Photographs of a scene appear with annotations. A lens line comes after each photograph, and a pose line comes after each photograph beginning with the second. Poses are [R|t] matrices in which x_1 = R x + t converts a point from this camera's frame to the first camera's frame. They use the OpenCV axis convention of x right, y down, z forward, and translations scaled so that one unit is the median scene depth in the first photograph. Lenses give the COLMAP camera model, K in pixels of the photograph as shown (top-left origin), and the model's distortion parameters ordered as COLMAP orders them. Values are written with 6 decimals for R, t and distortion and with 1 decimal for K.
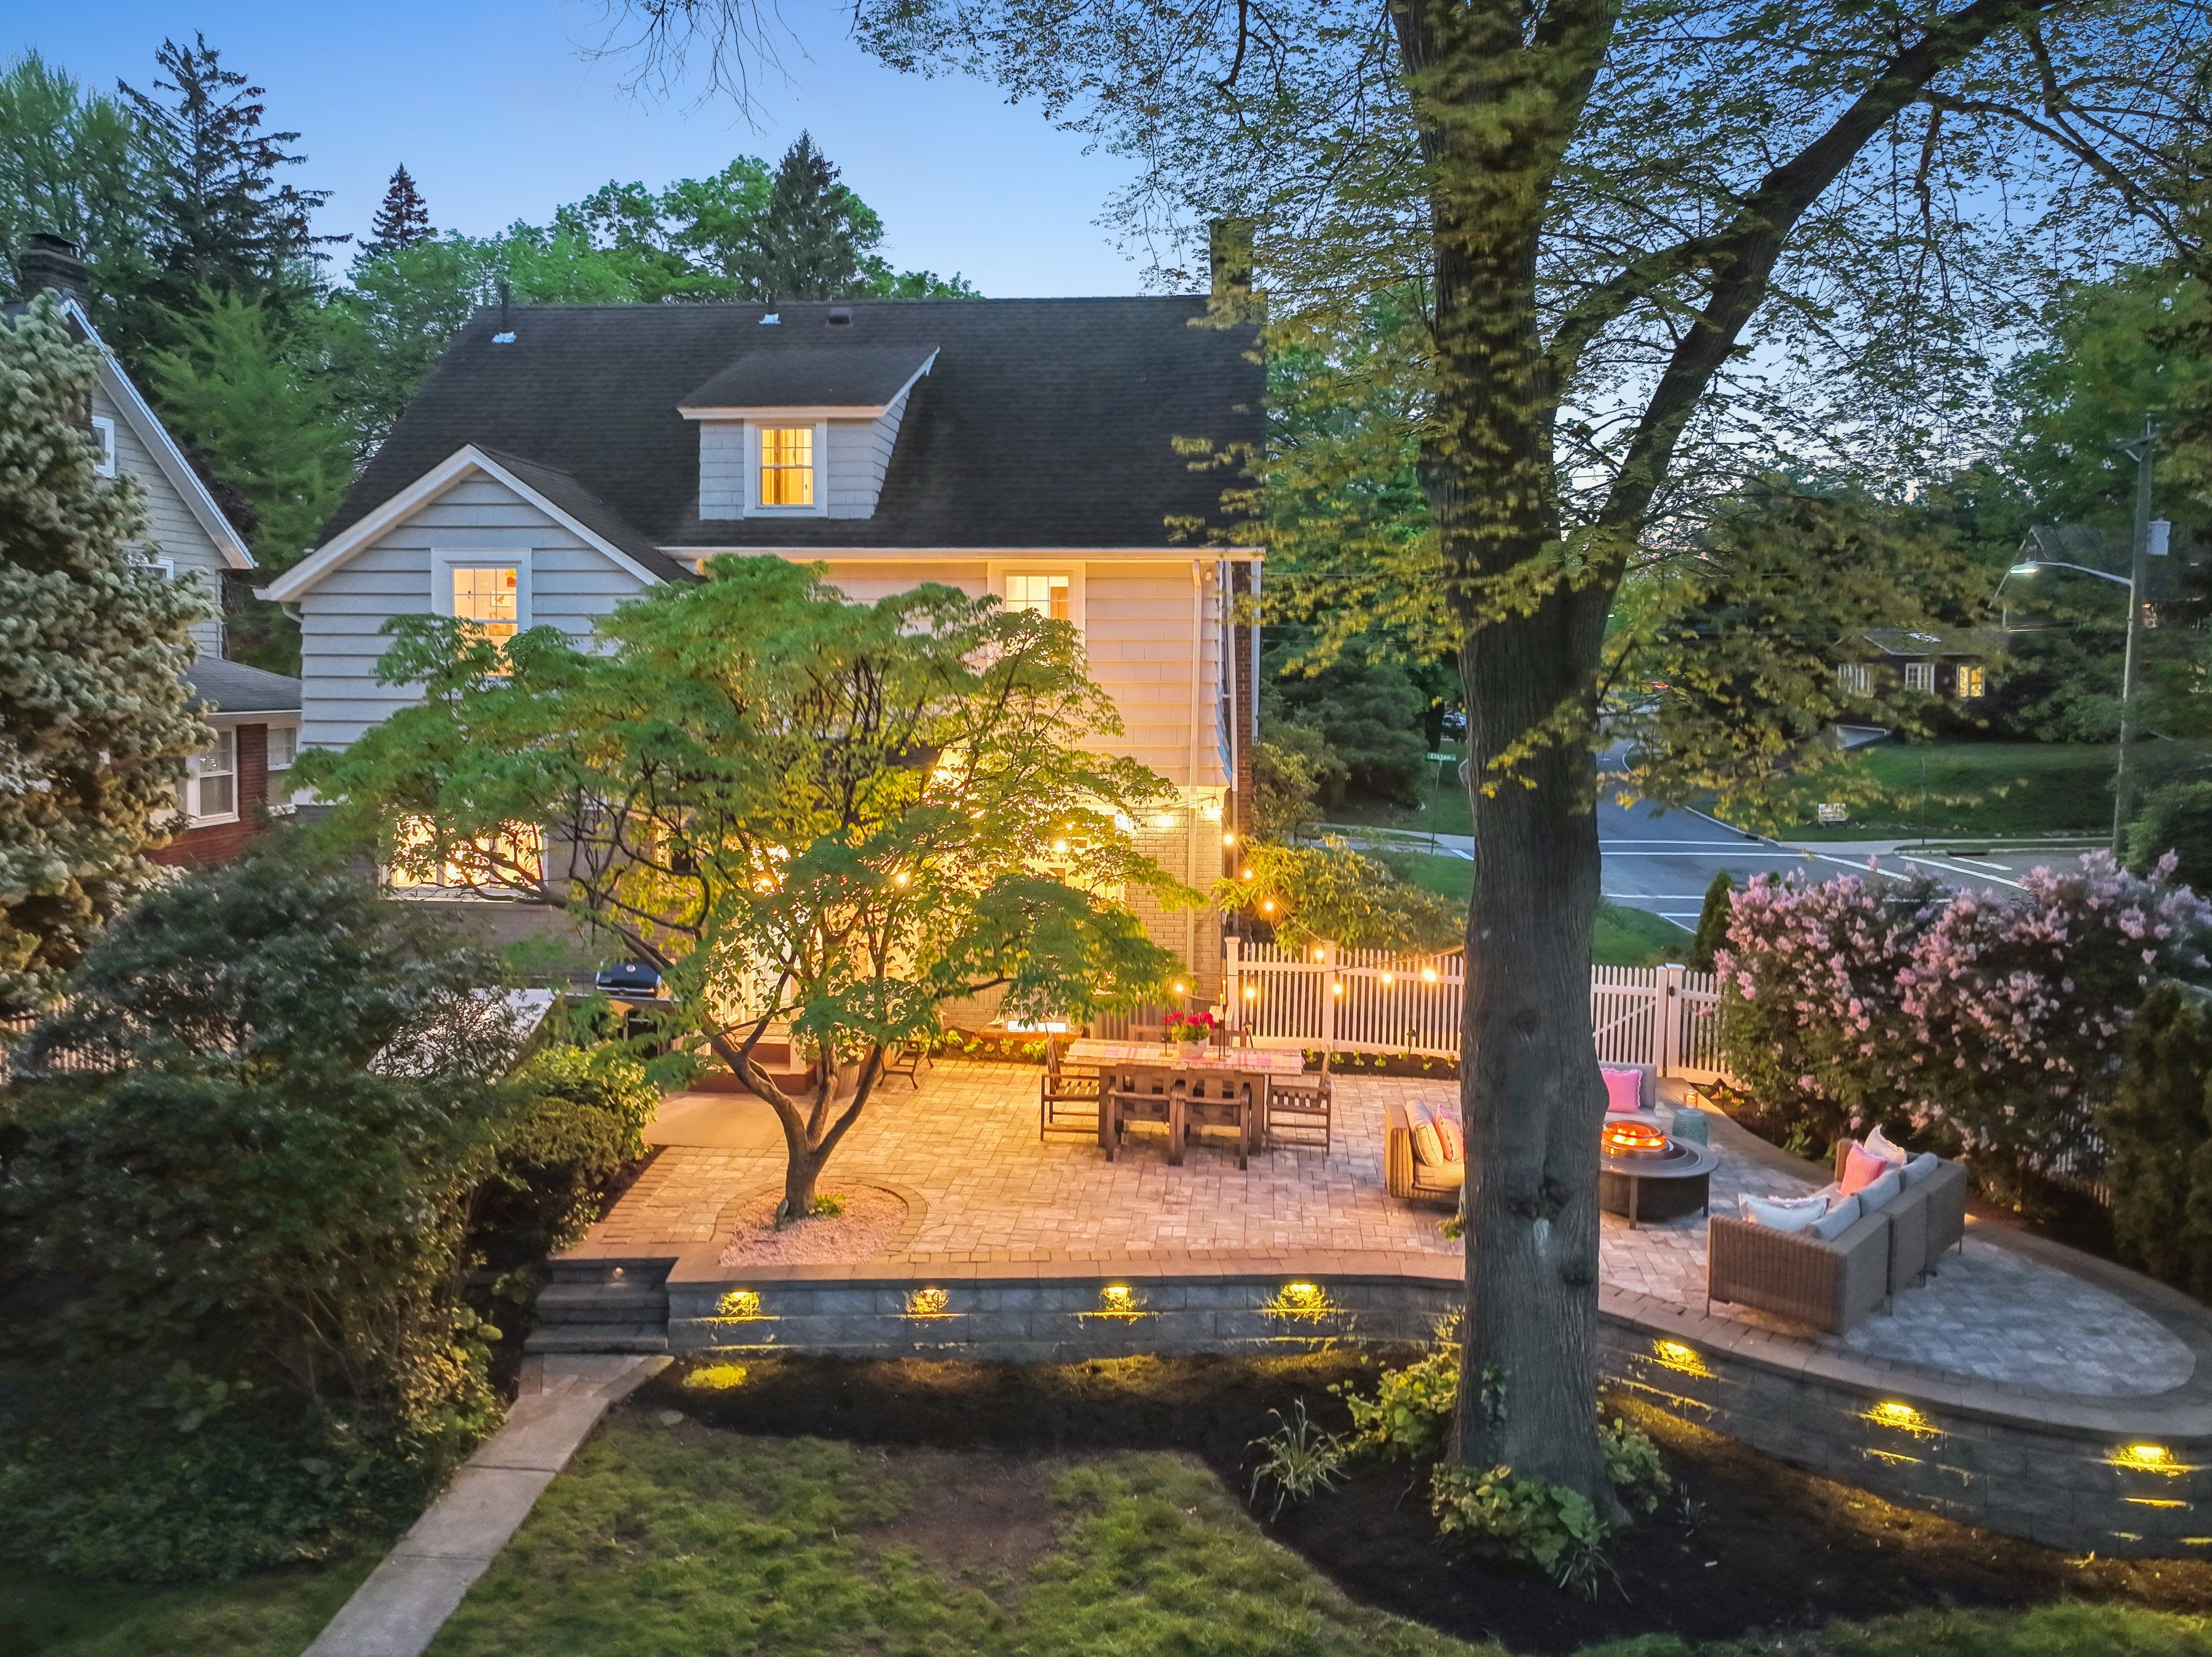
lens RADIAL K [[1673.2, 0, 1106.2], [0, 1673.2, 749.2], [0, 0, 1]] dist [-0.012421, 0.036855]
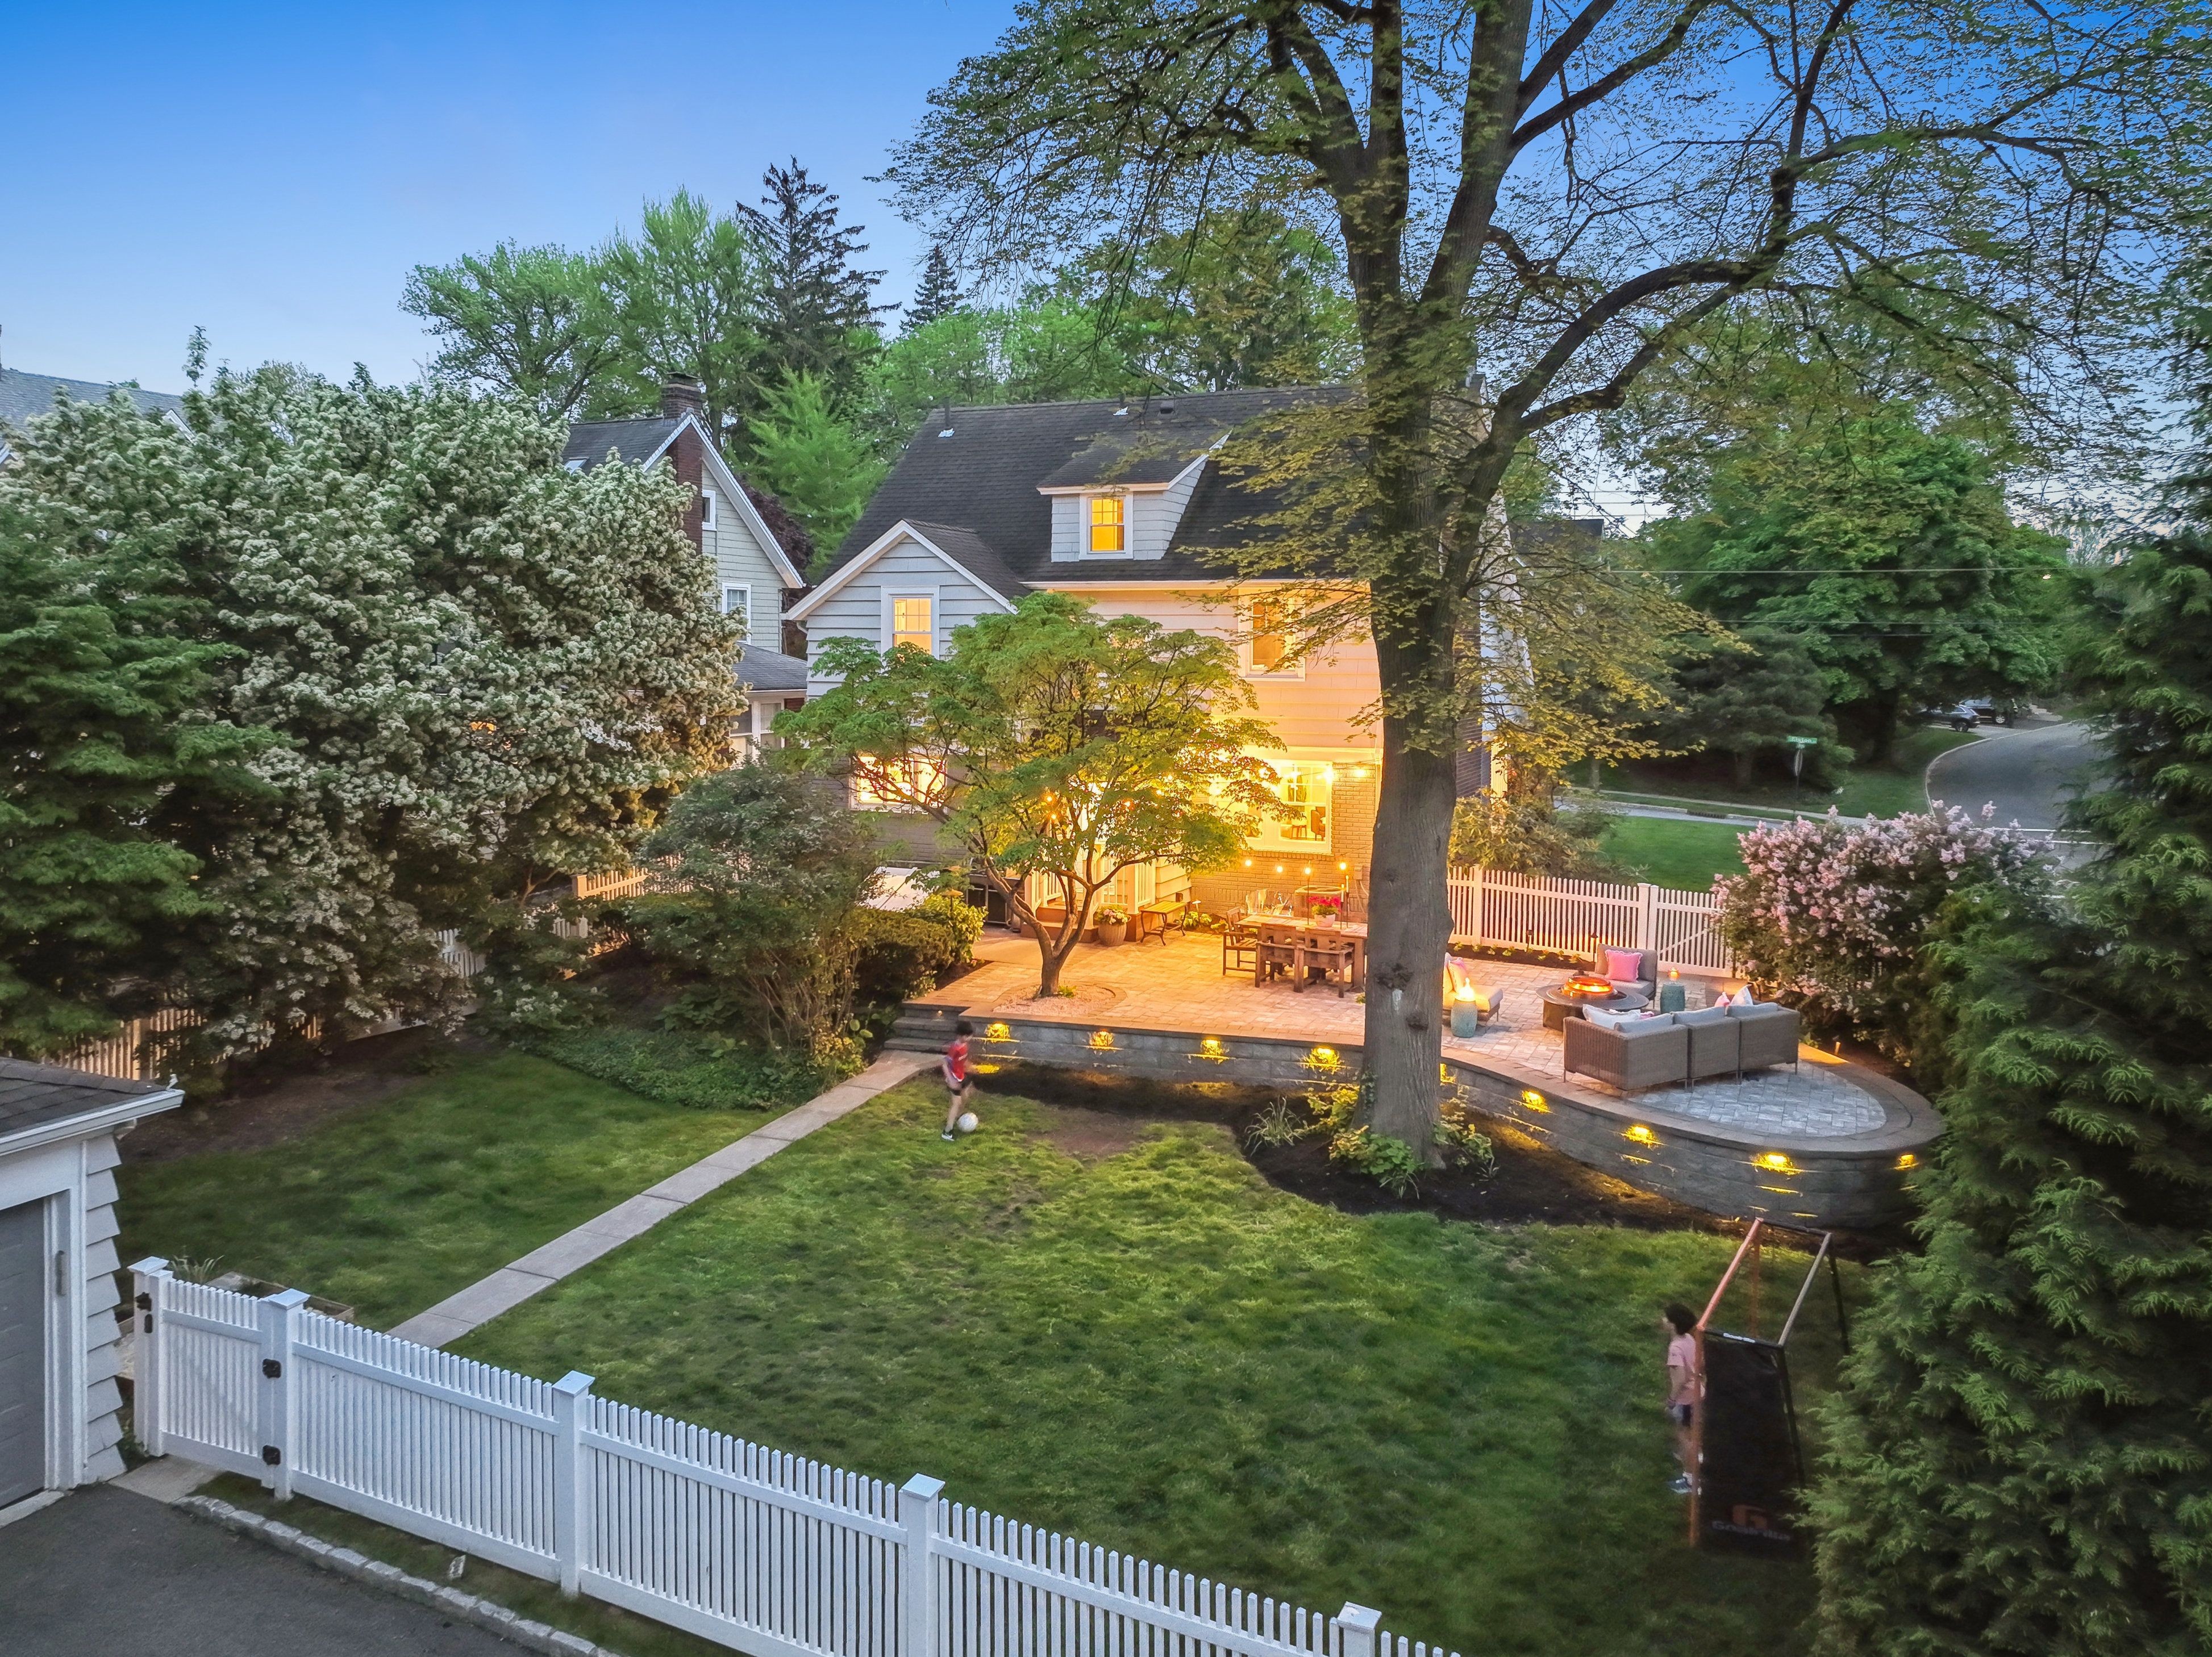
lens RADIAL K [[1673.2, 0, 1106.2], [0, 1673.2, 749.2], [0, 0, 1]] dist [-0.012421, 0.036855]
pose [[0.948577, 0.019997, -0.315916, 0.280871], [-0.016105, 0.999759, 0.014926, 0.005688], [0.316138, -0.009071, 0.948670, -0.401210]]
